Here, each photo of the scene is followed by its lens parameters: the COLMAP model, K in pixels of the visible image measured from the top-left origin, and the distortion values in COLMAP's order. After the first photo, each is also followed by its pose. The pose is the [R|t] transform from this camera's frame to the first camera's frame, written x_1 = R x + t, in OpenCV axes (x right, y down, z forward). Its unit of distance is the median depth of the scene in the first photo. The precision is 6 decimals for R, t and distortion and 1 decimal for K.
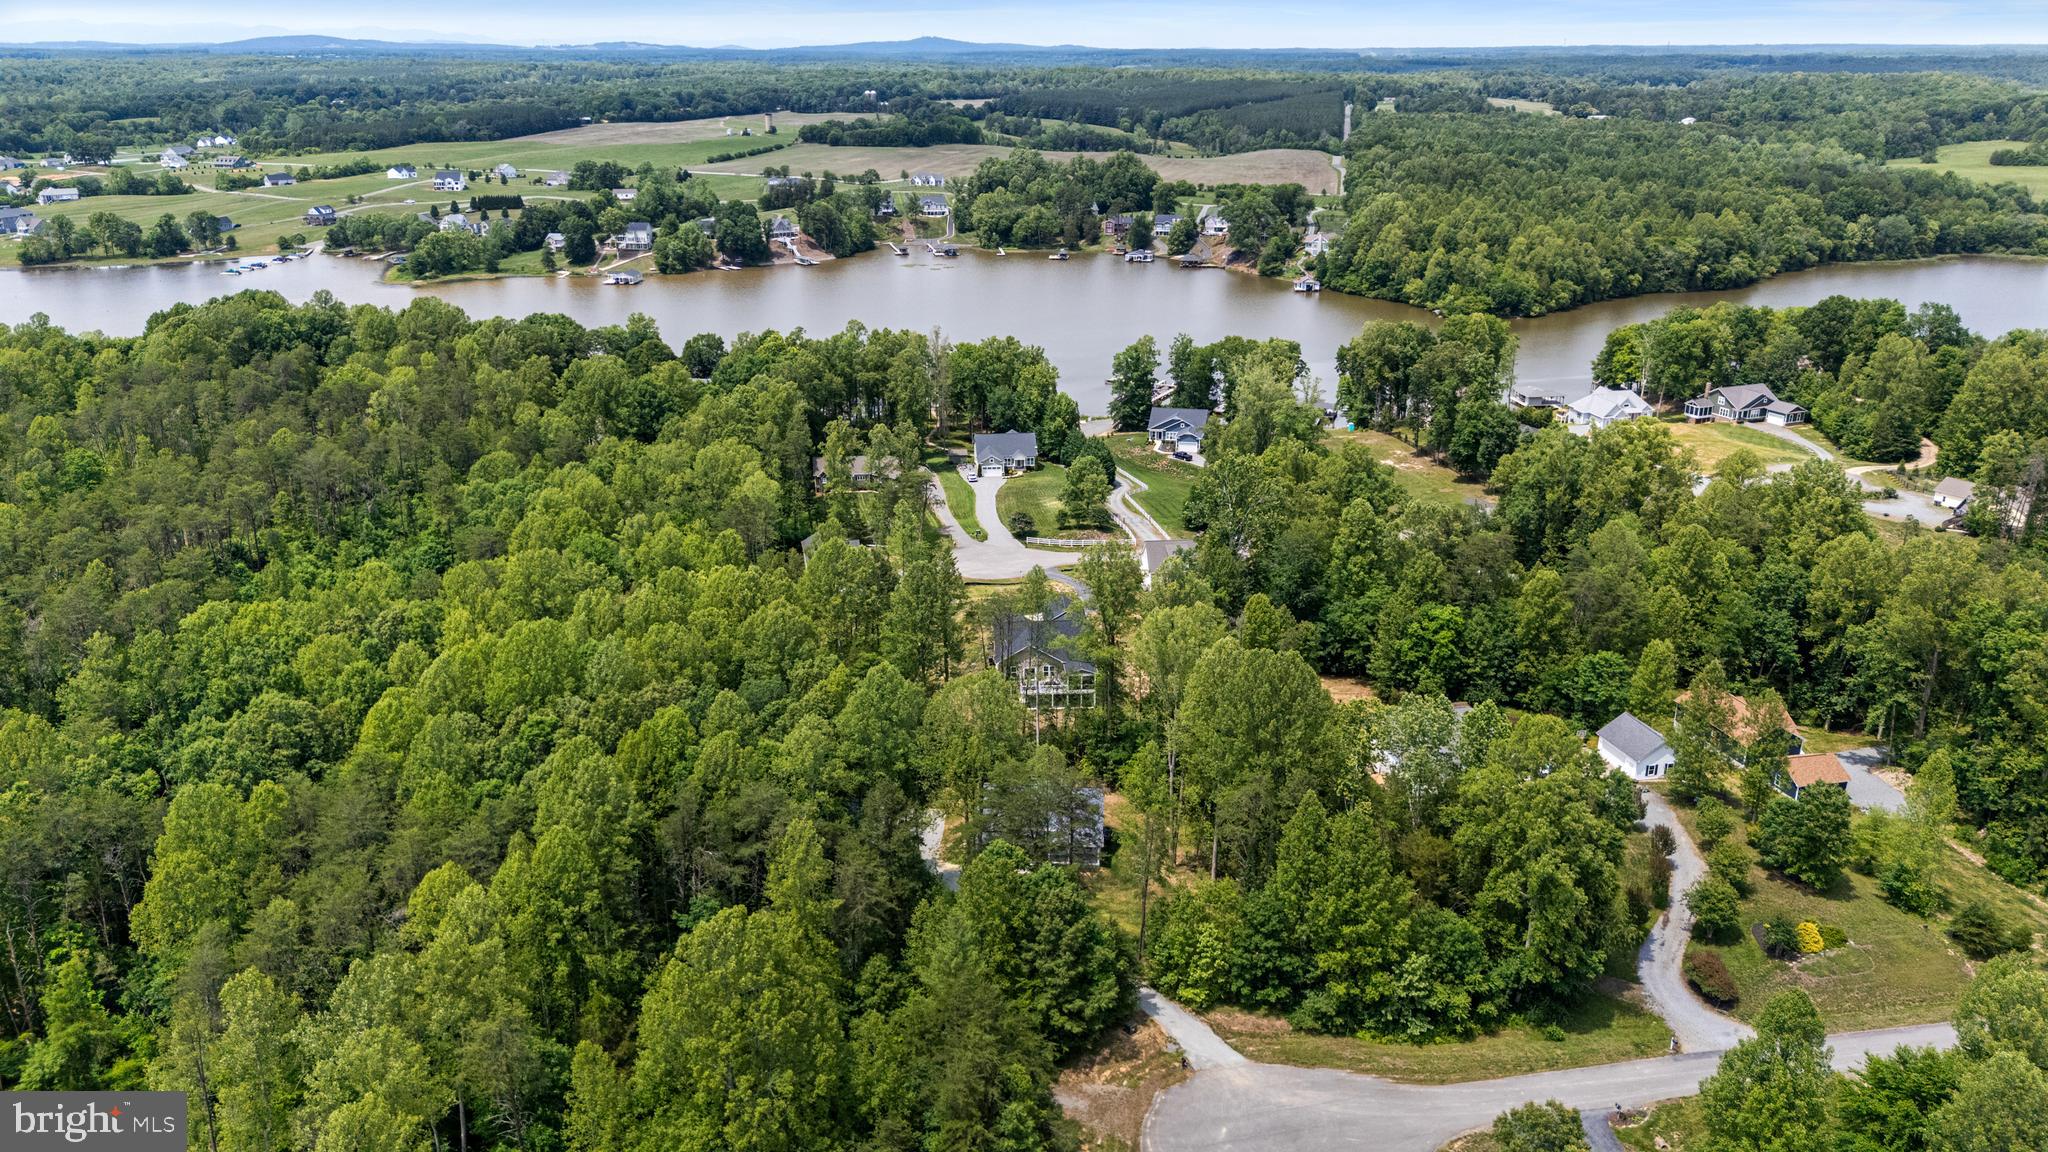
lens RADIAL K [[1496.3, 0, 1026.8], [0, 1496.3, 583.9], [0, 0, 1]] dist [0.065034, -0.067559]
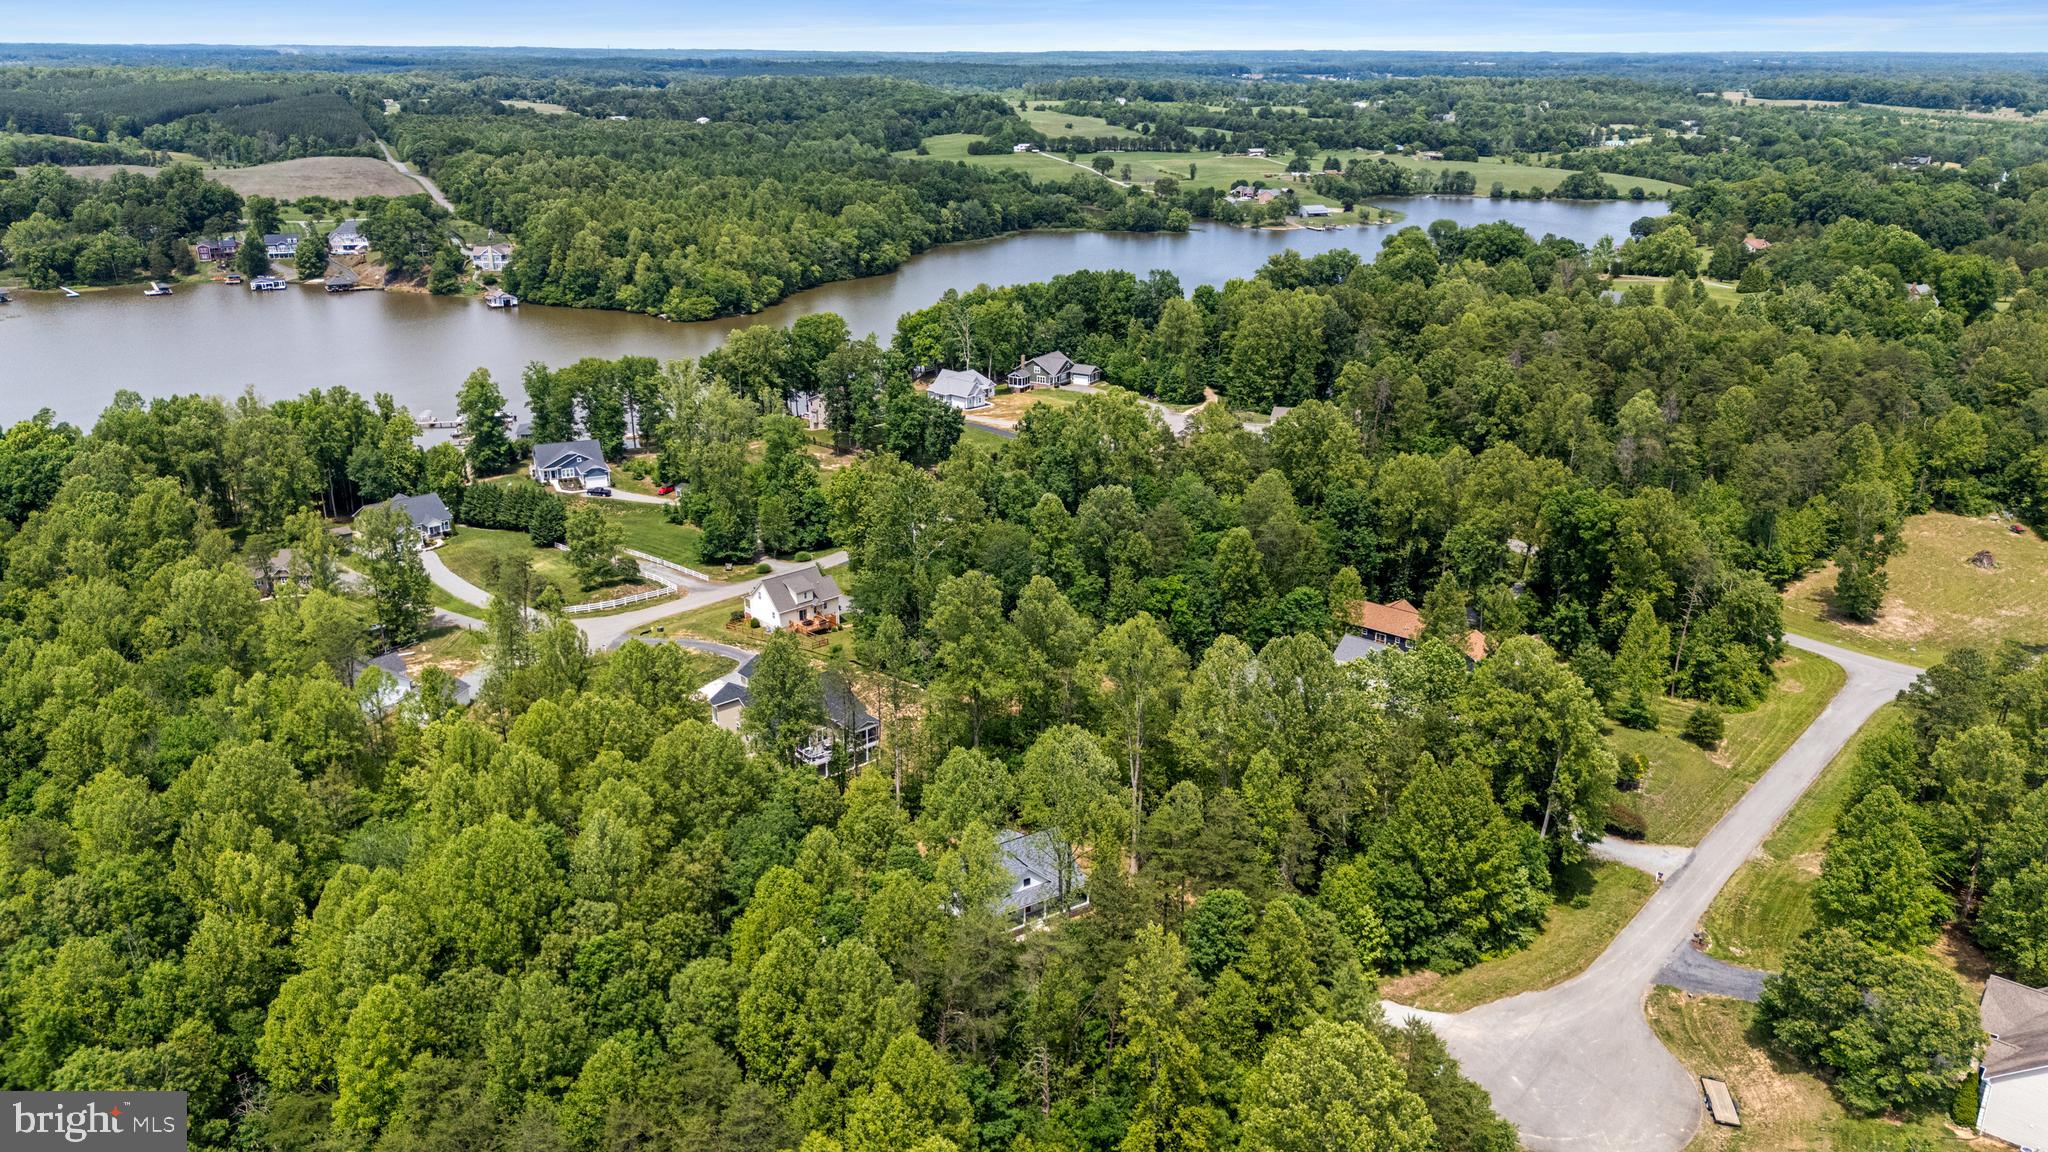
lens RADIAL K [[1496.3, 0, 1026.8], [0, 1496.3, 583.9], [0, 0, 1]] dist [0.065034, -0.067559]
pose [[0.796336, -0.198083, 0.571500, -0.118493], [0.198387, 0.978124, 0.062584, -0.019337], [-0.571394, 0.063540, 0.818212, 0.053980]]
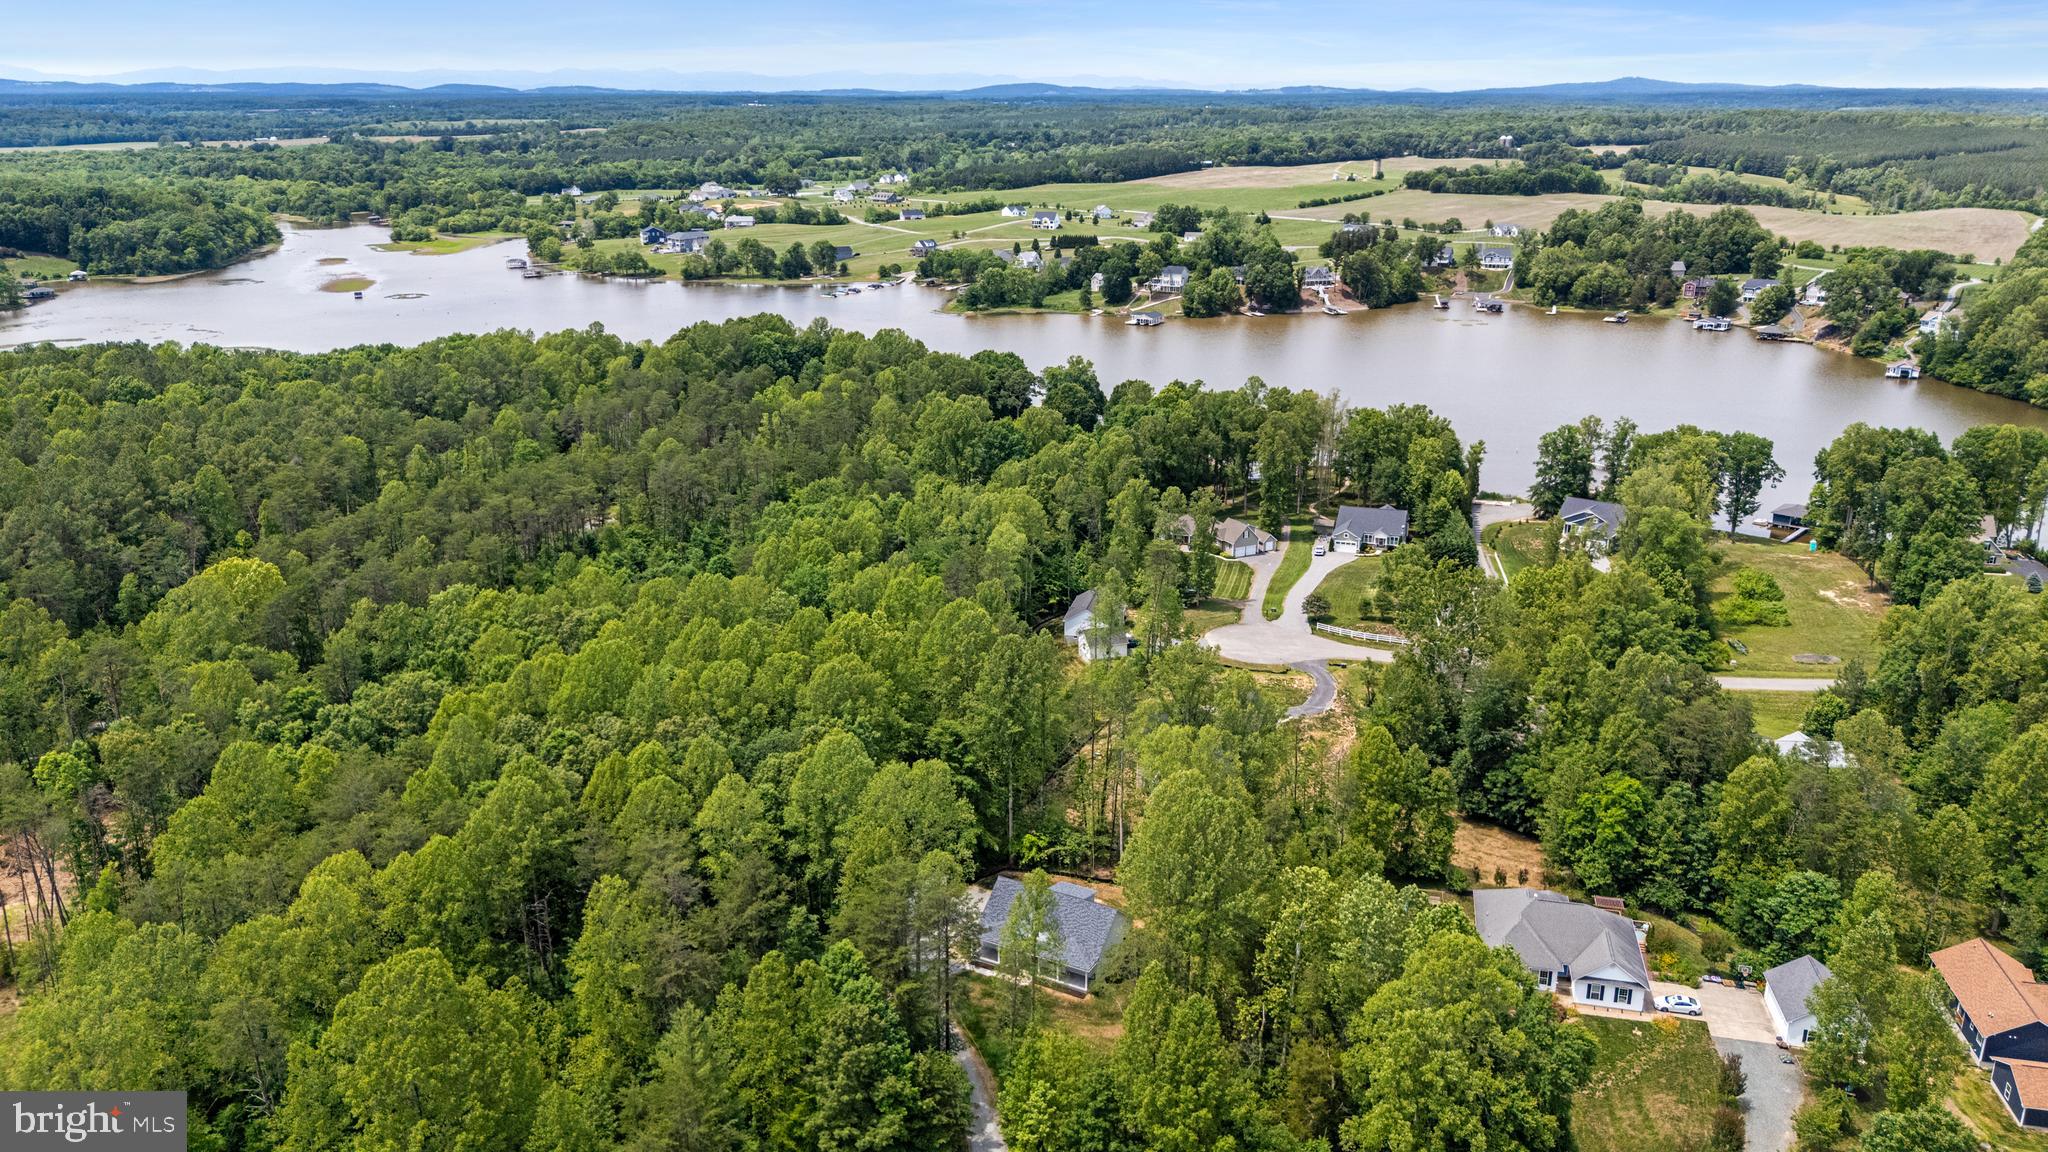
lens RADIAL K [[1500.9, 0, 1027.1], [0, 1500.9, 575.2], [0, 0, 1]] dist [0.059427, -0.056771]
pose [[0.910982, 0.125781, -0.392799, 0.083706], [-0.138046, 0.990421, -0.003009, -0.013897], [0.388658, 0.056965, 0.919619, 0.028455]]
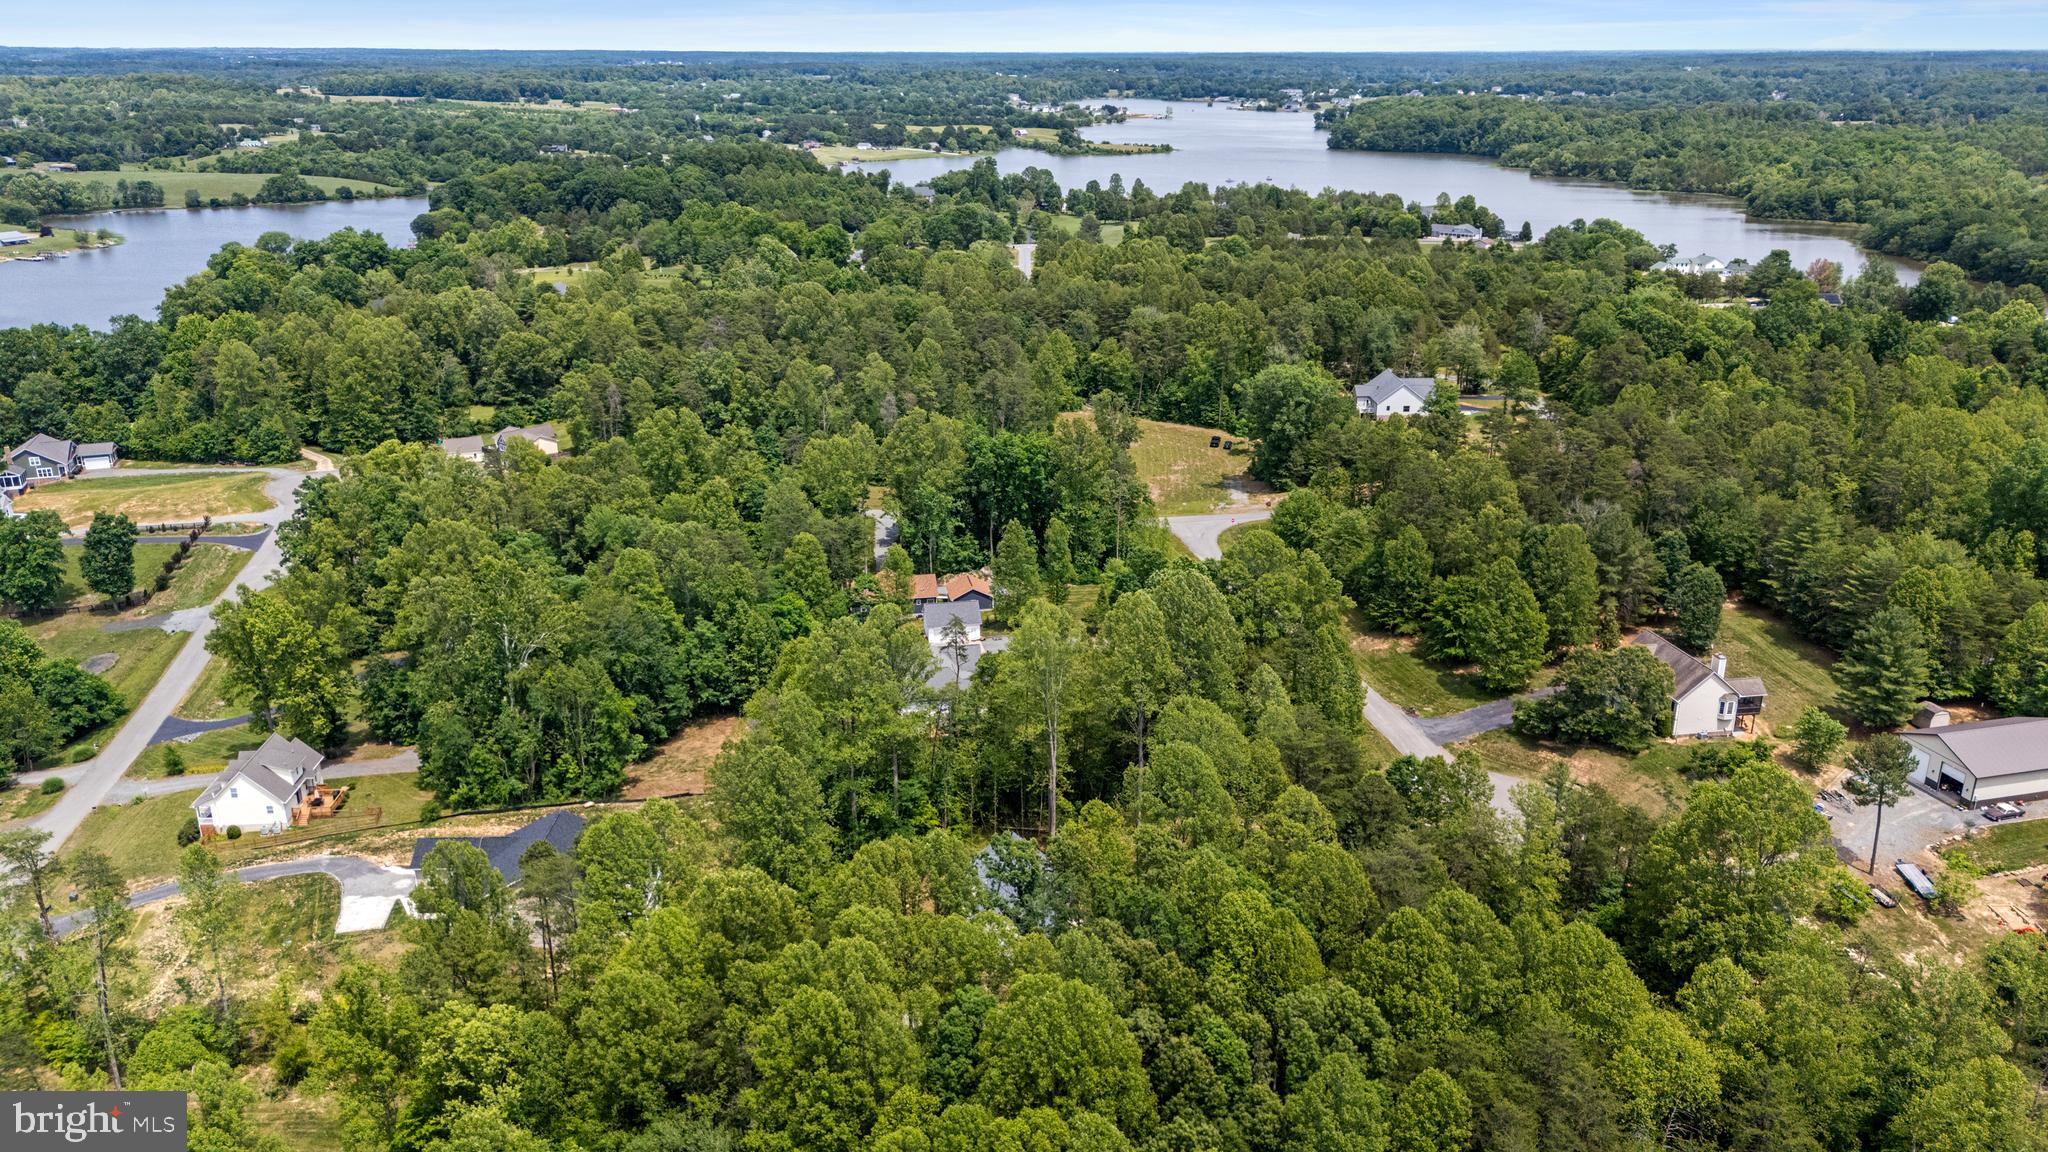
lens RADIAL K [[1500.9, 0, 1027.1], [0, 1500.9, 575.2], [0, 0, 1]] dist [0.059427, -0.056771]
pose [[0.032937, -0.327904, 0.944137, -0.196459], [0.335629, 0.893422, 0.298582, -0.071903], [-0.941418, 0.307045, 0.139481, 0.199464]]
